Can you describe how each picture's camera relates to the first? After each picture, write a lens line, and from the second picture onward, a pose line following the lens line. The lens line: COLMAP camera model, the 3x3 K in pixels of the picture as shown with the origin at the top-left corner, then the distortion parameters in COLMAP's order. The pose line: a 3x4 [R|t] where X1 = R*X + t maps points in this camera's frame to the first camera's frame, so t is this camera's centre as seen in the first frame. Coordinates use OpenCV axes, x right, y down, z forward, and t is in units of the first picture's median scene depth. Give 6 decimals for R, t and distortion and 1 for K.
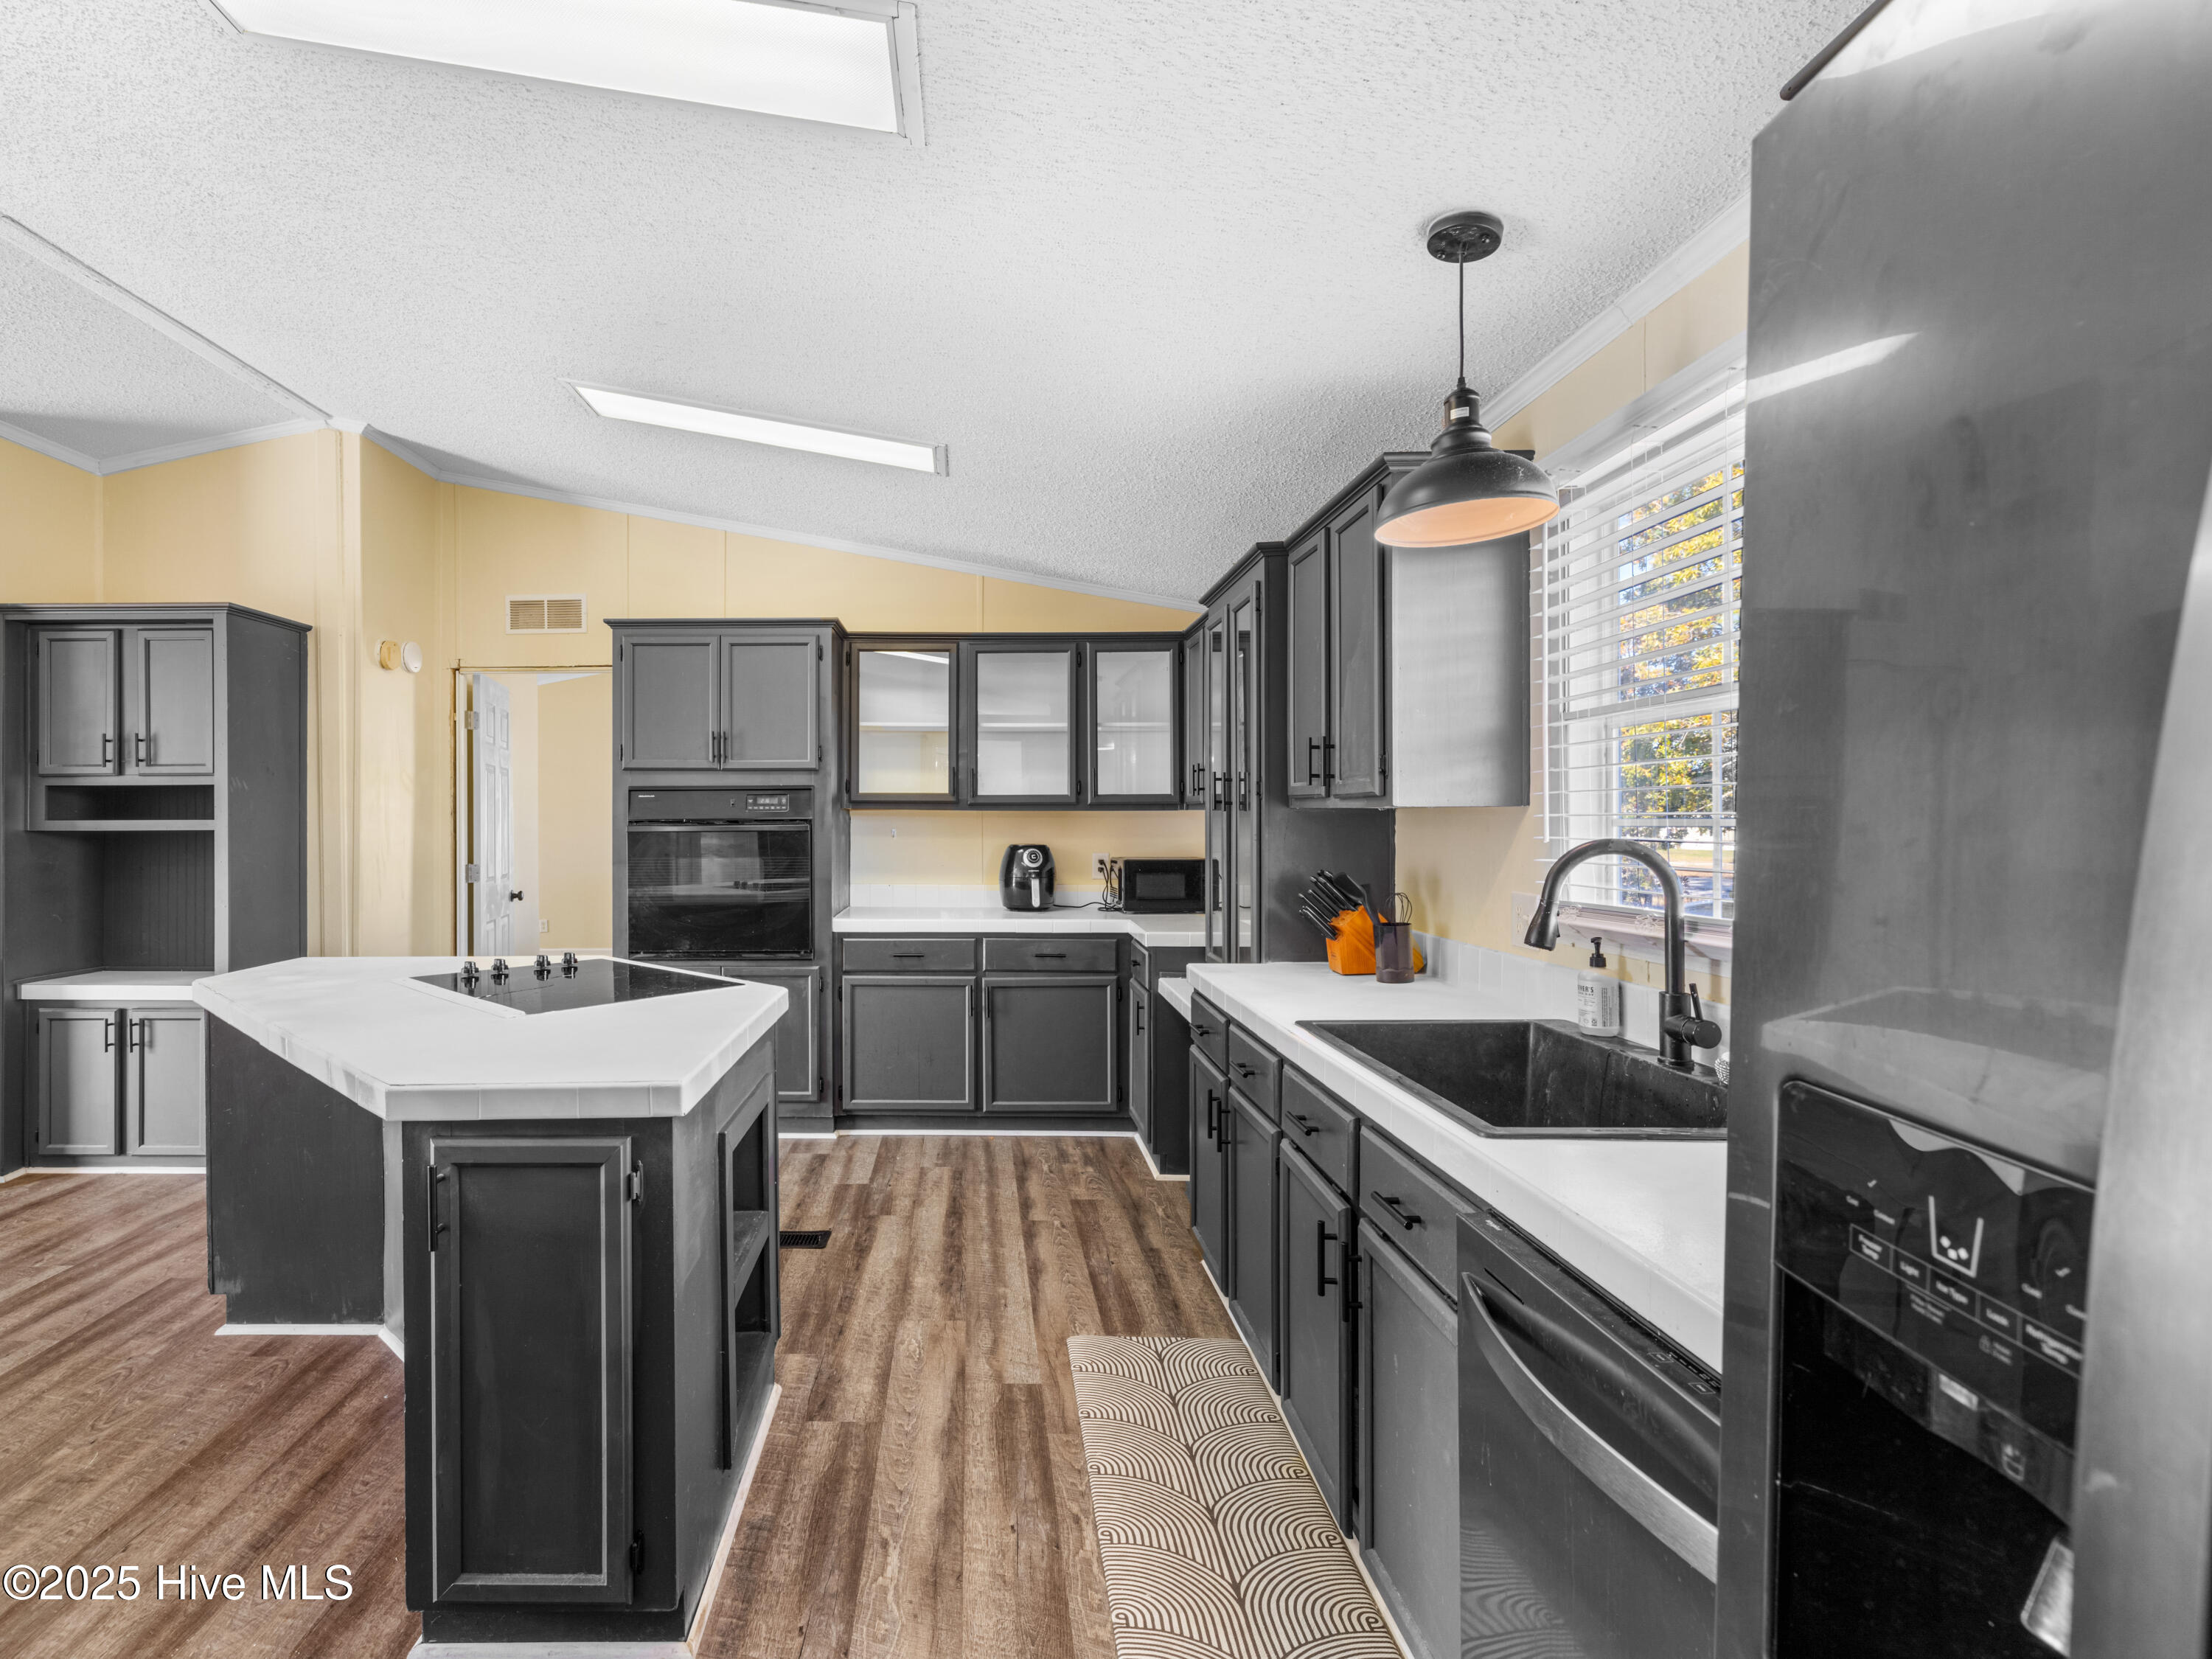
lens RADIAL K [[1040.9, 0, 961.7], [0, 1040.9, 824.1], [0, 0, 1]] dist [-0.001348, 0.000588]
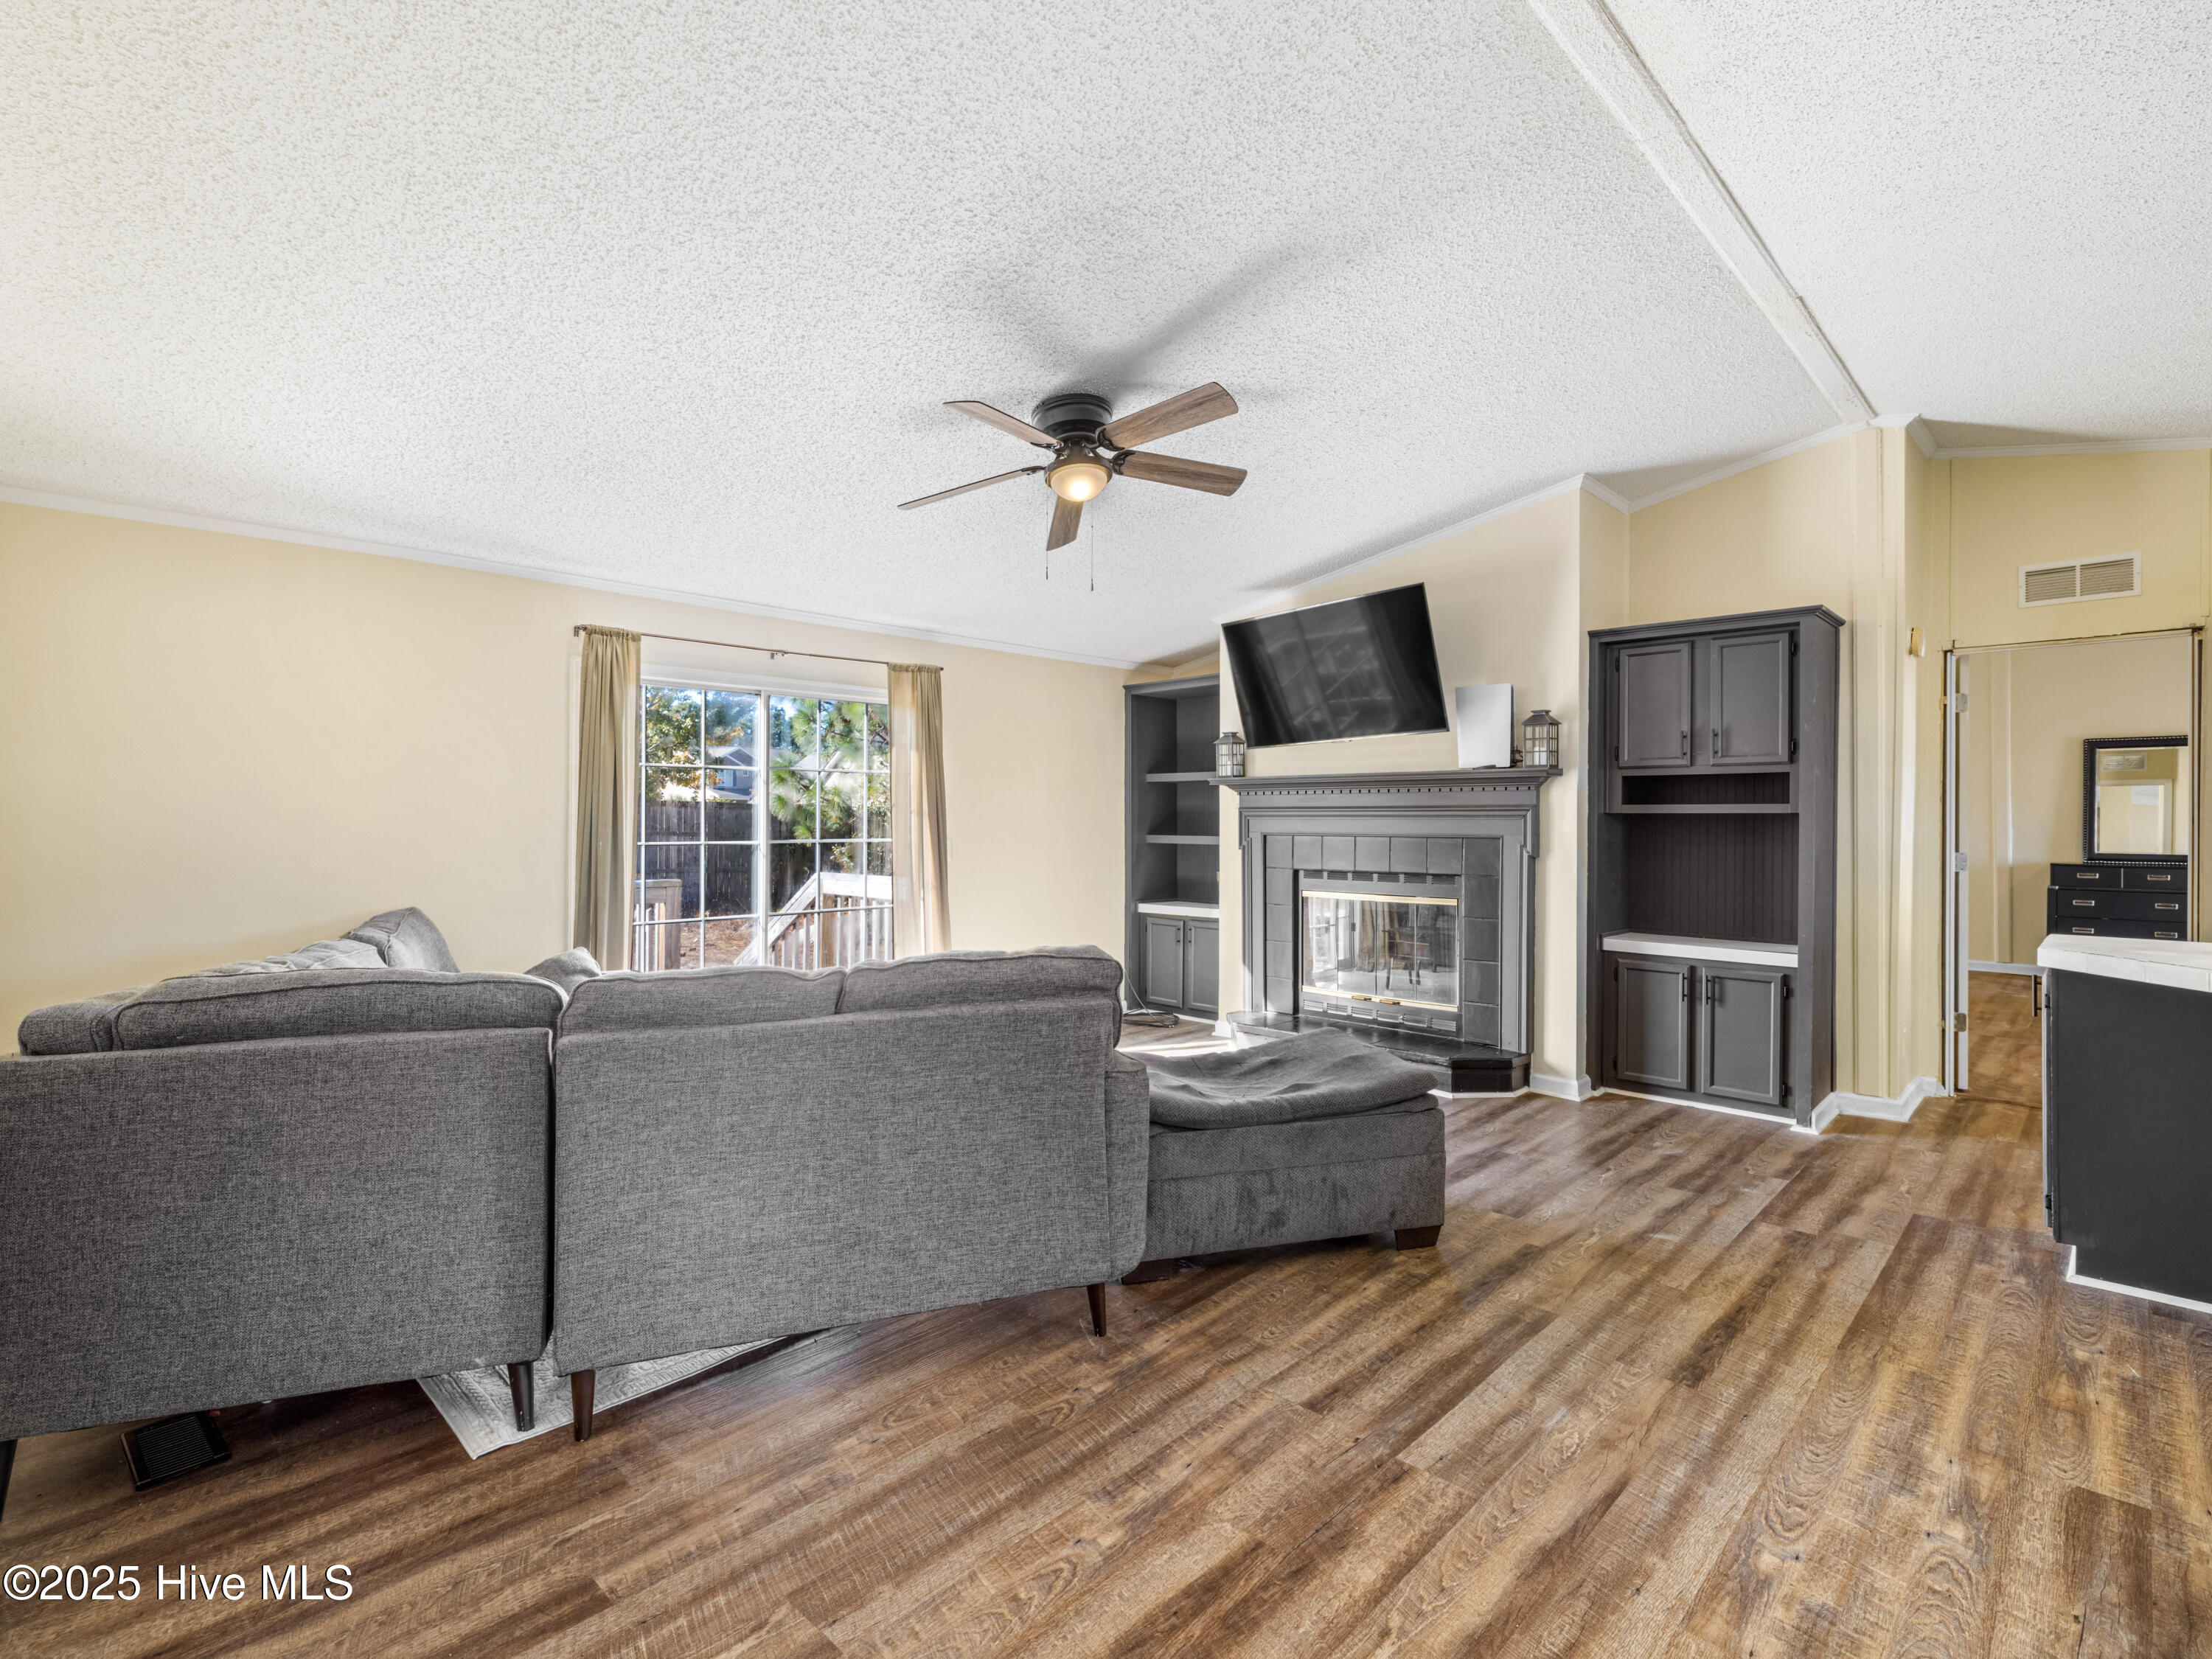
lens RADIAL K [[1040.9, 0, 1125.1], [0, 1040.9, 826.6], [0, 0, 1]] dist [-0.001348, 0.000588]
pose [[0.726378, 0.011866, -0.687193, -0.439879], [-0.008236, 0.999929, 0.008561, 0.014949], [0.687246, -0.000559, 0.726425, -0.271636]]
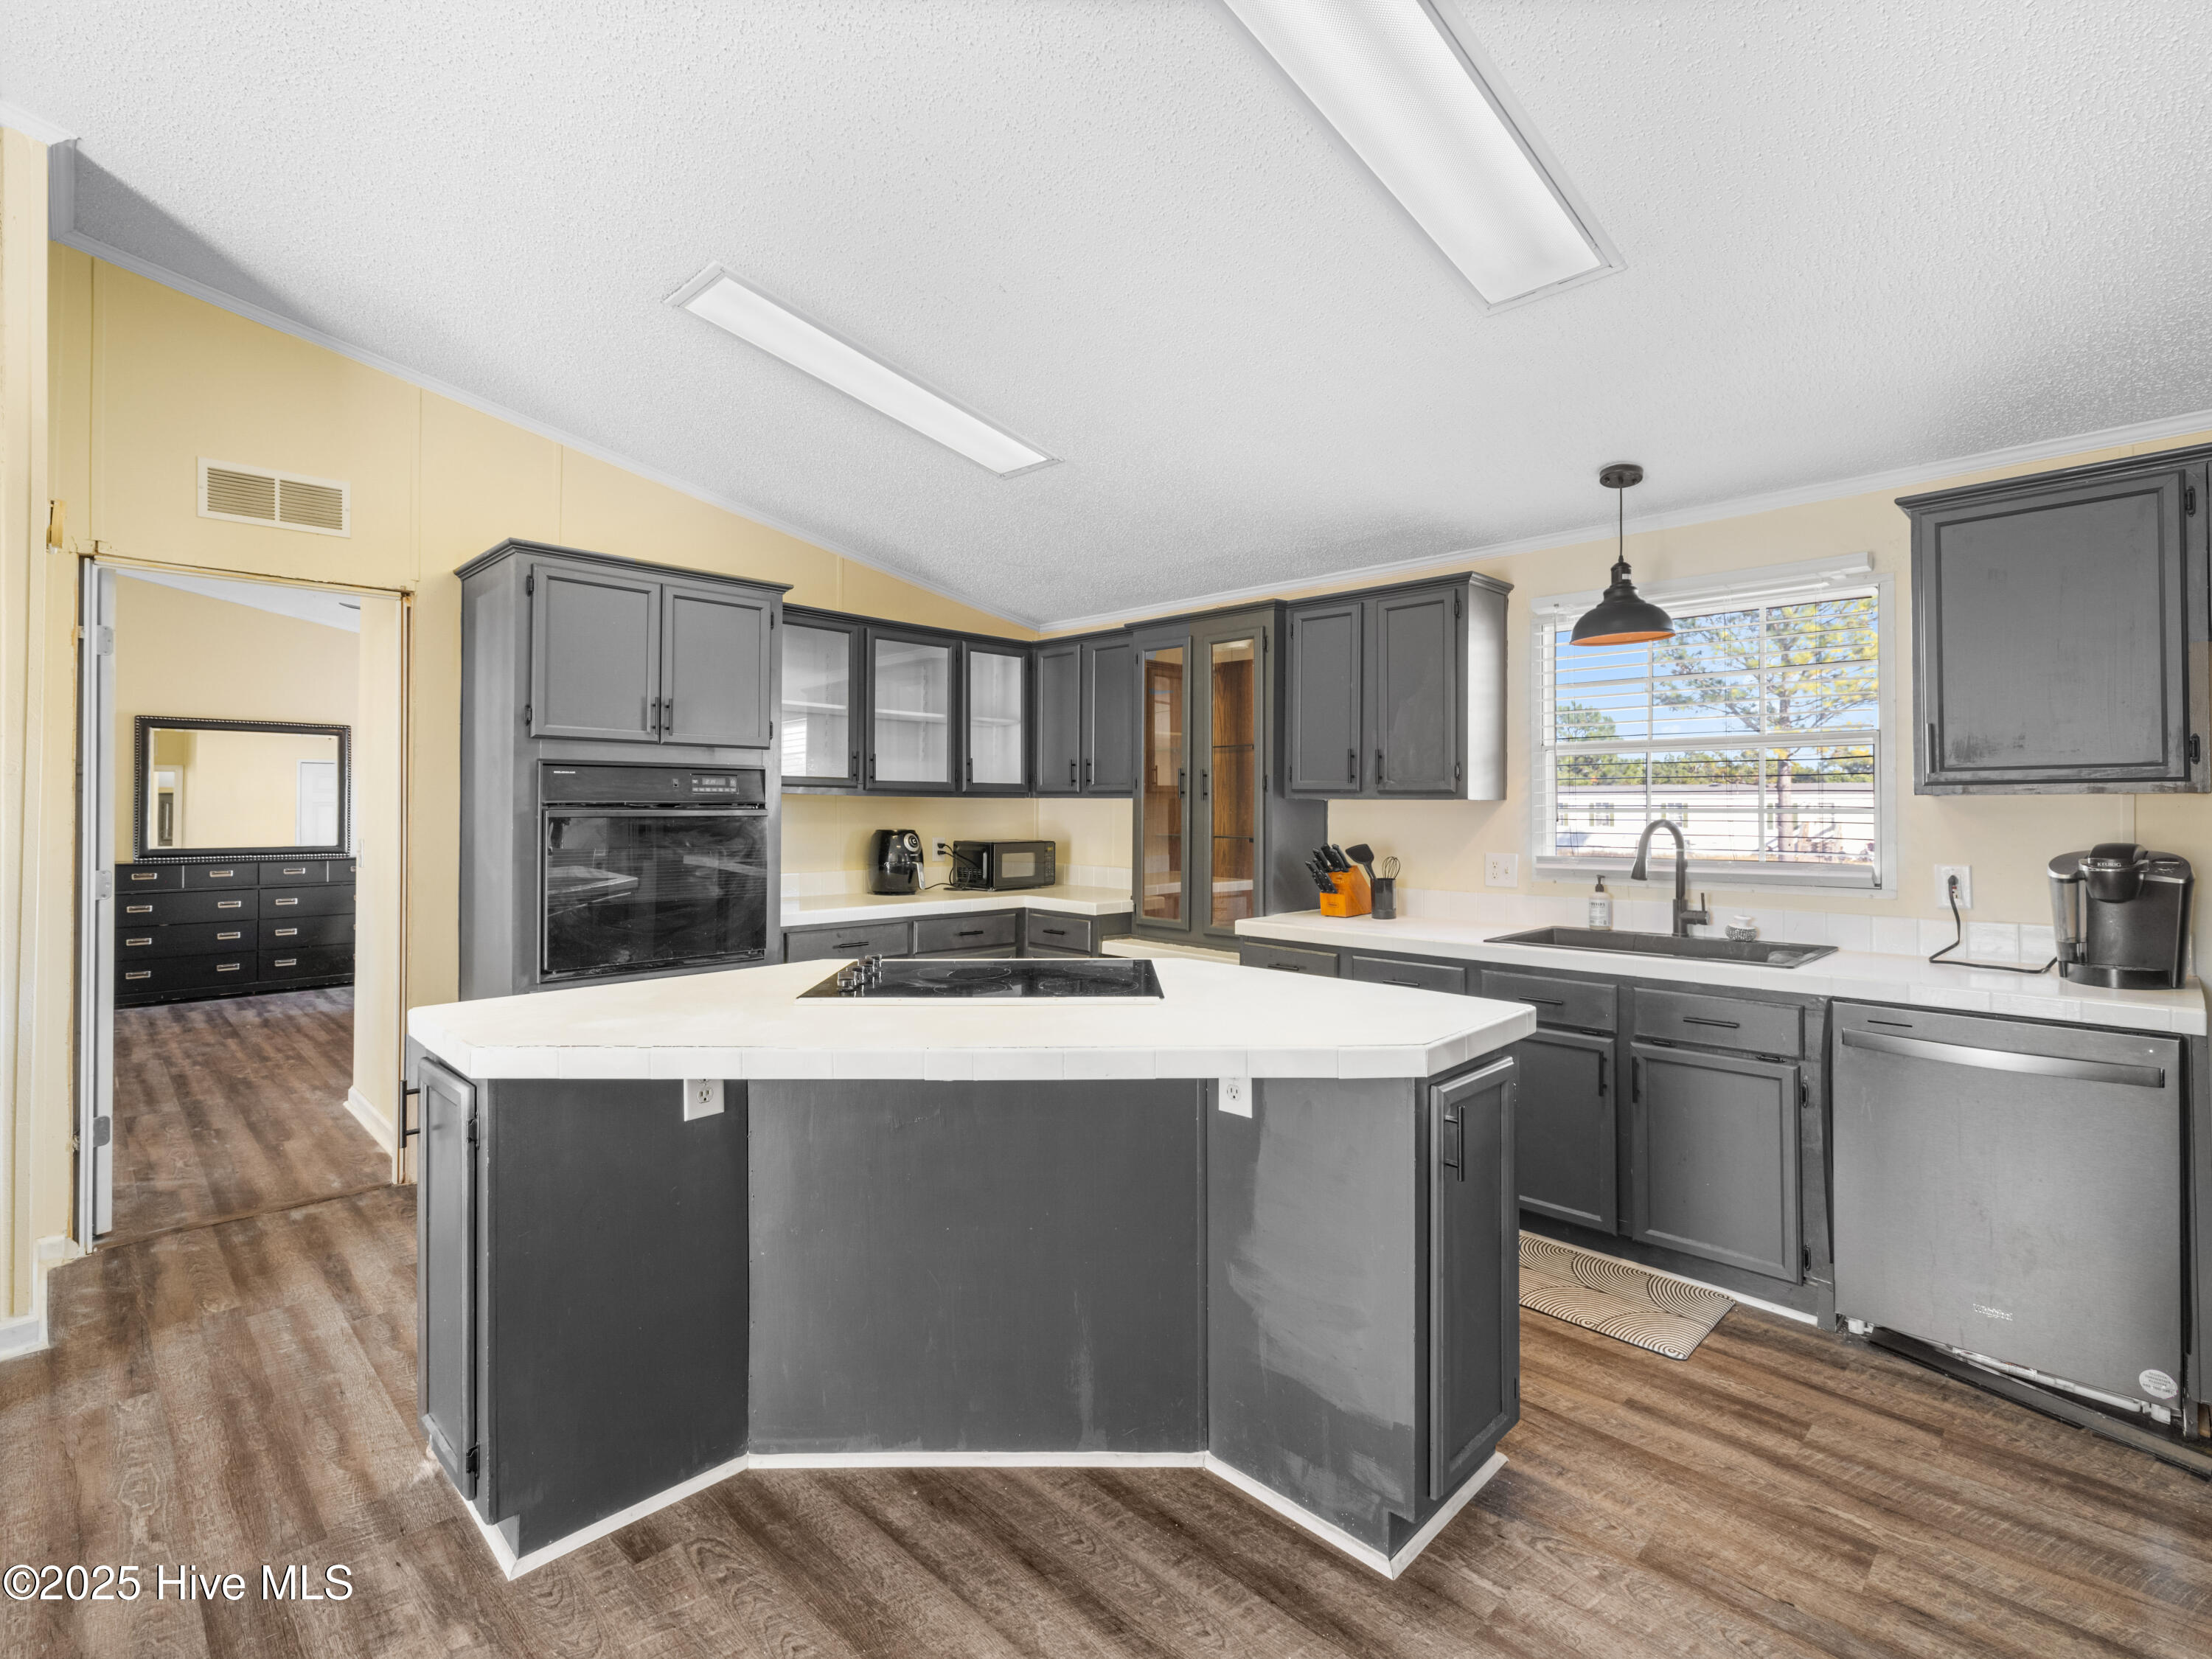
lens RADIAL K [[1040.9, 0, 1076.6], [0, 1040.9, 797.2], [0, 0, 1]] dist [-0.001348, 0.000588]
pose [[0.708112, 0.012629, 0.705987, -0.591186], [-0.003085, 0.999886, -0.014793, 0.002416], [-0.706094, 0.008297, 0.708070, 0.173172]]
